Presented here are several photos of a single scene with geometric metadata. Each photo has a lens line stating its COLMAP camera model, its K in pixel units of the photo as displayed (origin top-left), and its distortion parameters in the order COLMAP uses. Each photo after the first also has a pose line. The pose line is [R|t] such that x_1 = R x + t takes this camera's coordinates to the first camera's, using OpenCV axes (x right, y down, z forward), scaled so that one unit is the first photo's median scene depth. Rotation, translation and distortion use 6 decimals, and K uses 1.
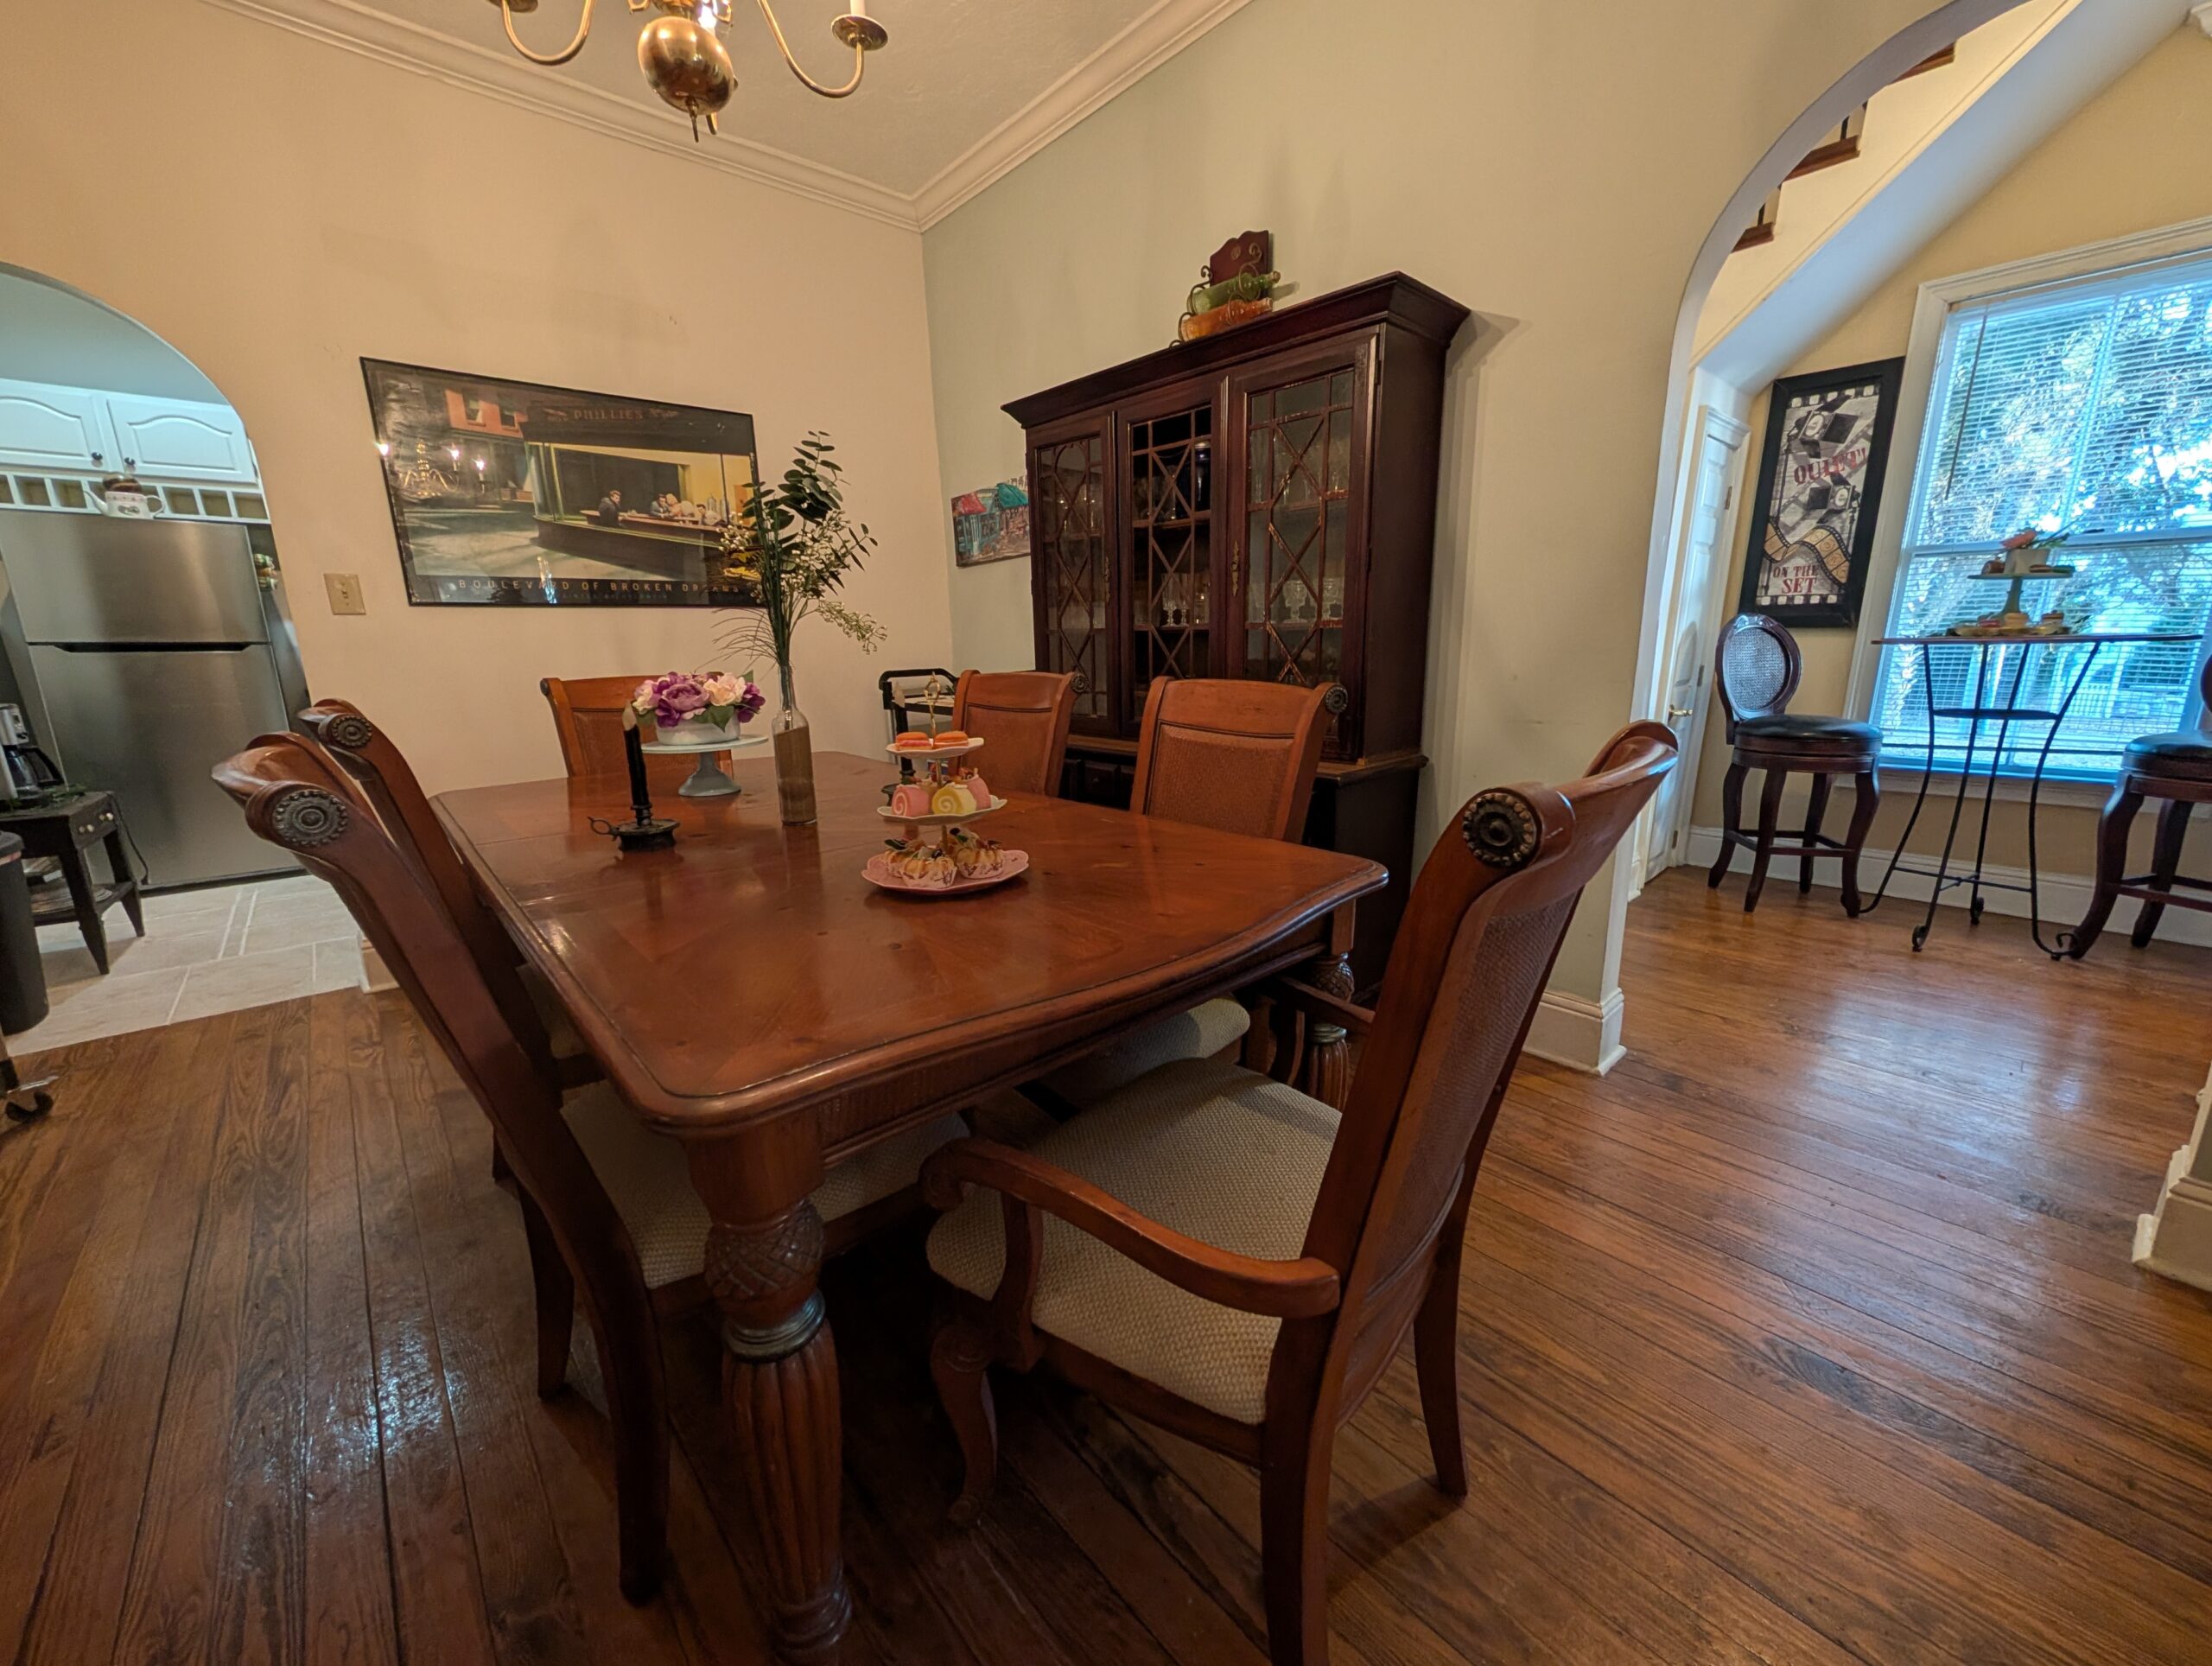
lens RADIAL K [[840.8, 0, 1108.2], [0, 840.8, 830.6], [0, 0, 1]] dist [-0.001285, 0.000173]
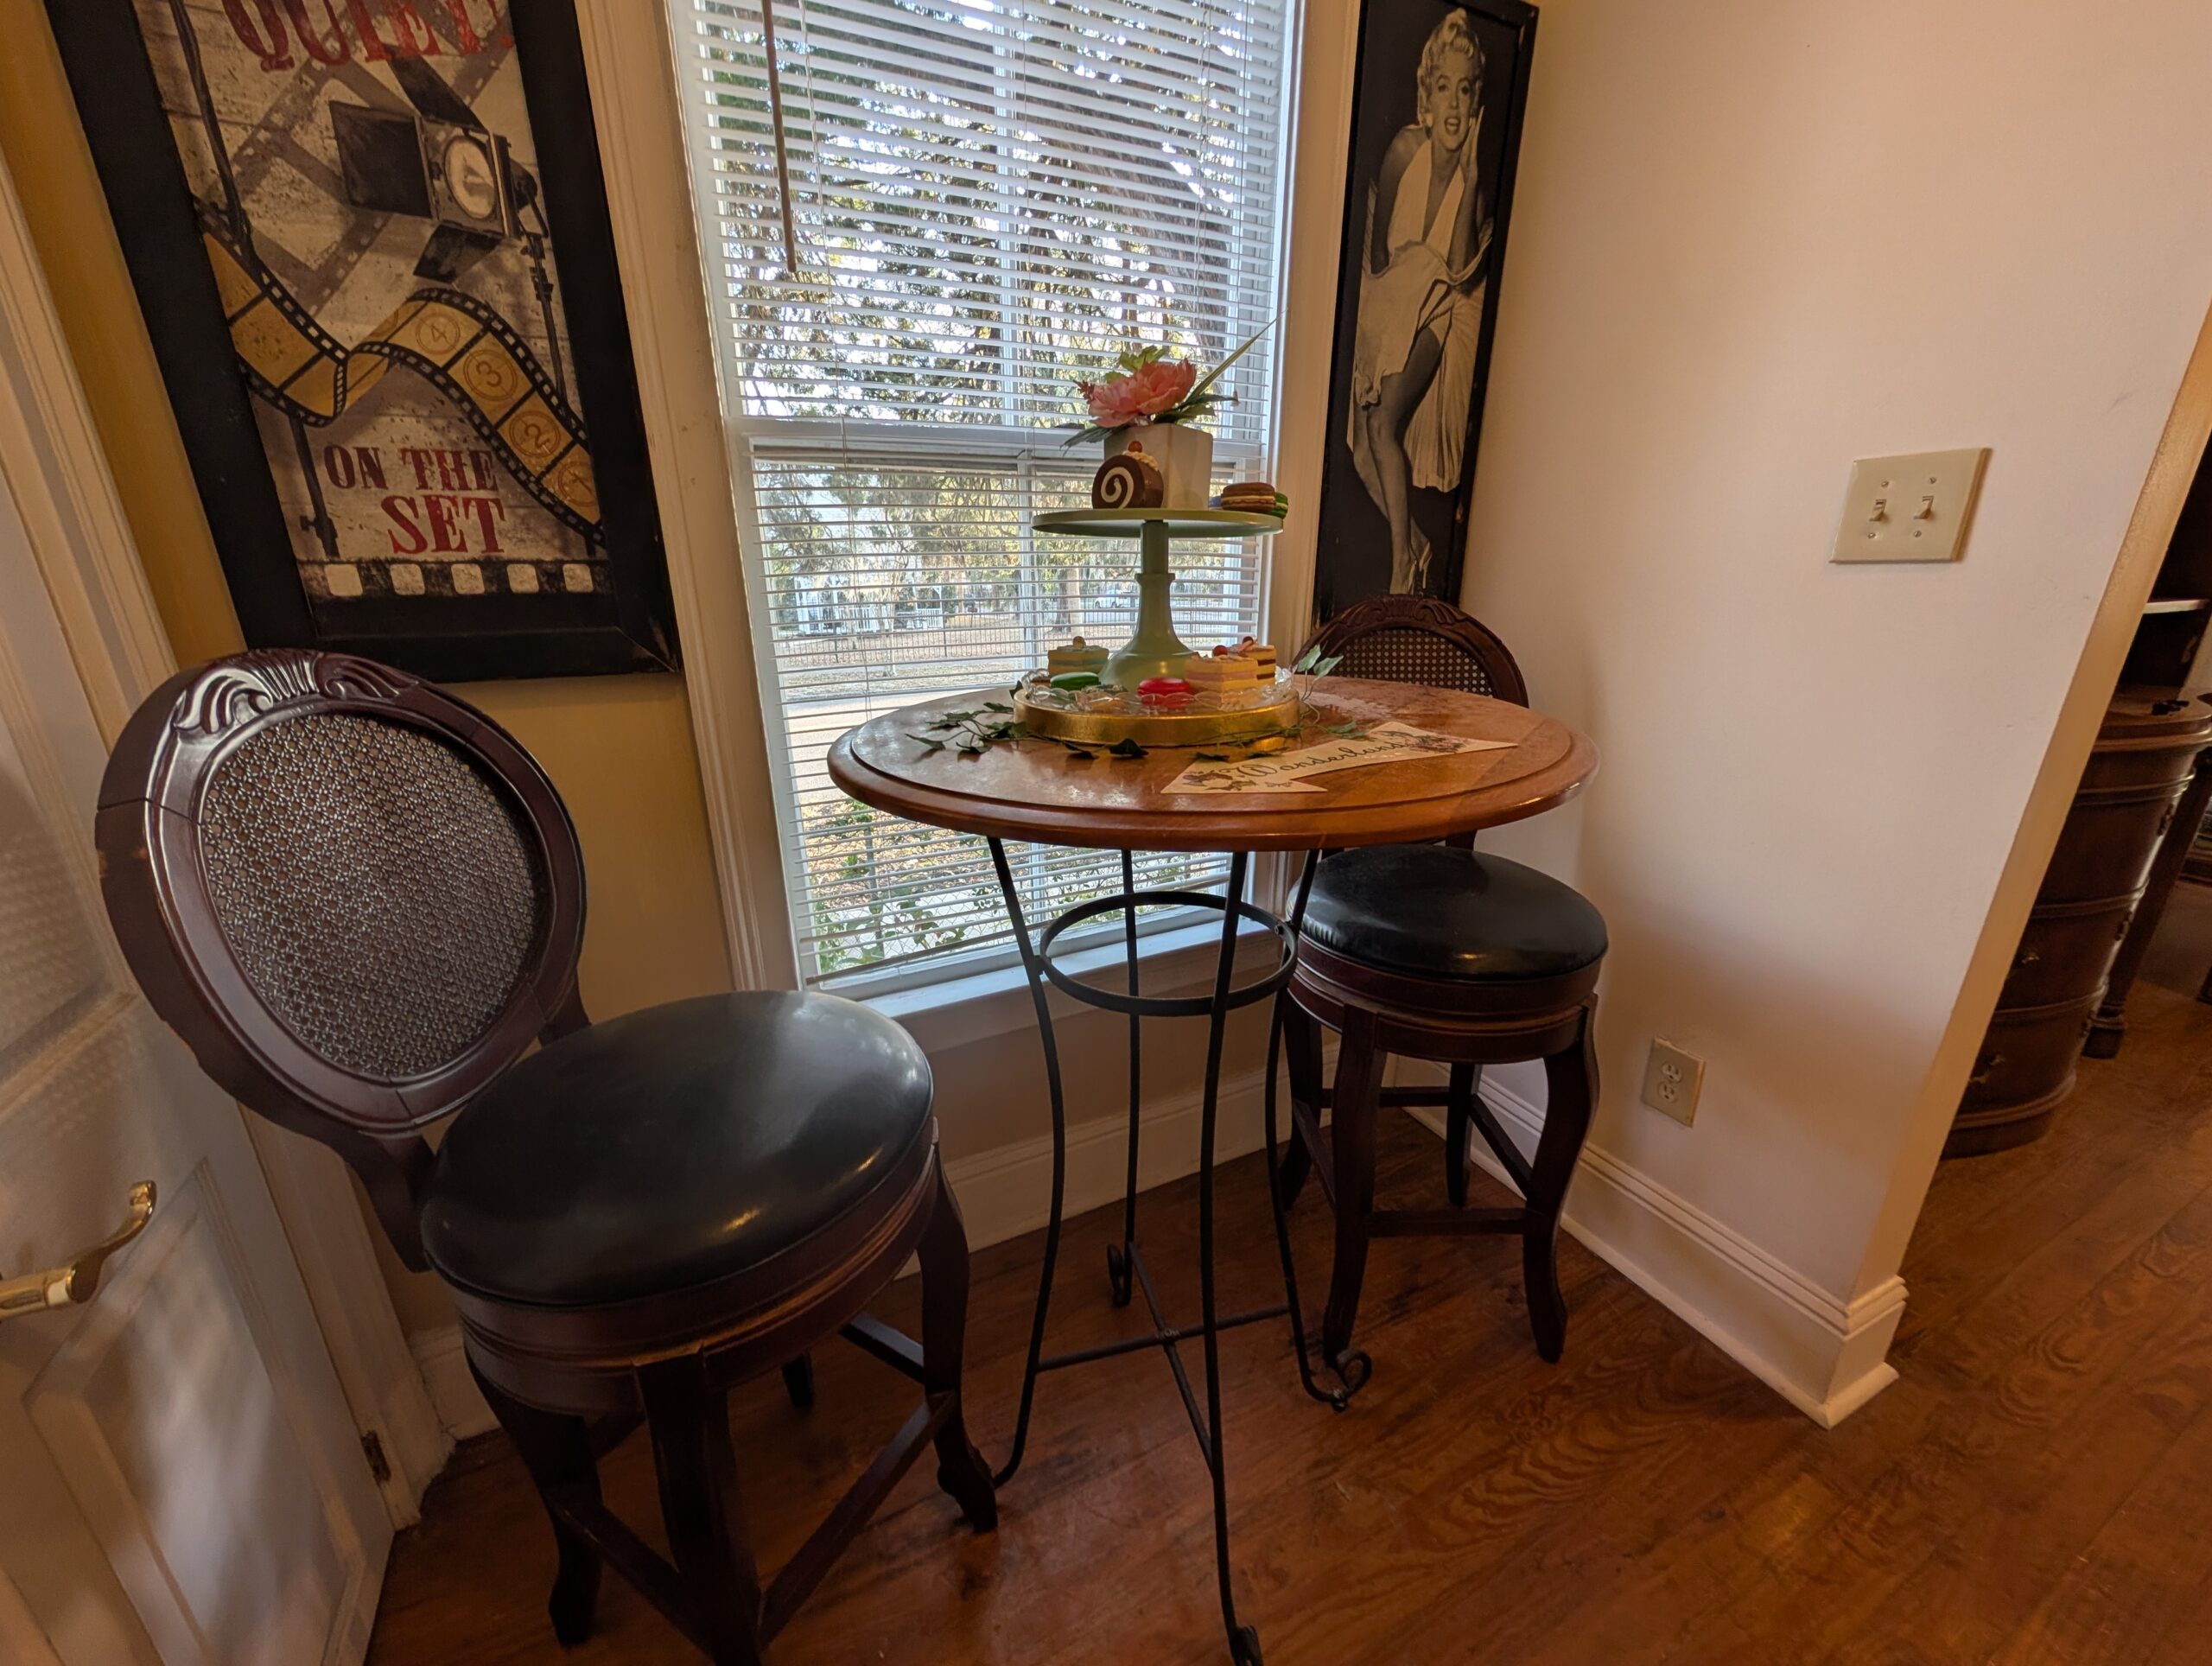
lens RADIAL K [[840.8, 0, 1102.9], [0, 840.8, 836.4], [0, 0, 1]] dist [-0.001285, 0.000173]
pose [[0.271495, -0.290397, 0.917584, 0.615271], [0.222345, 0.946528, 0.233770, -0.217601], [-0.936404, 0.140552, 0.321546, 0.745161]]
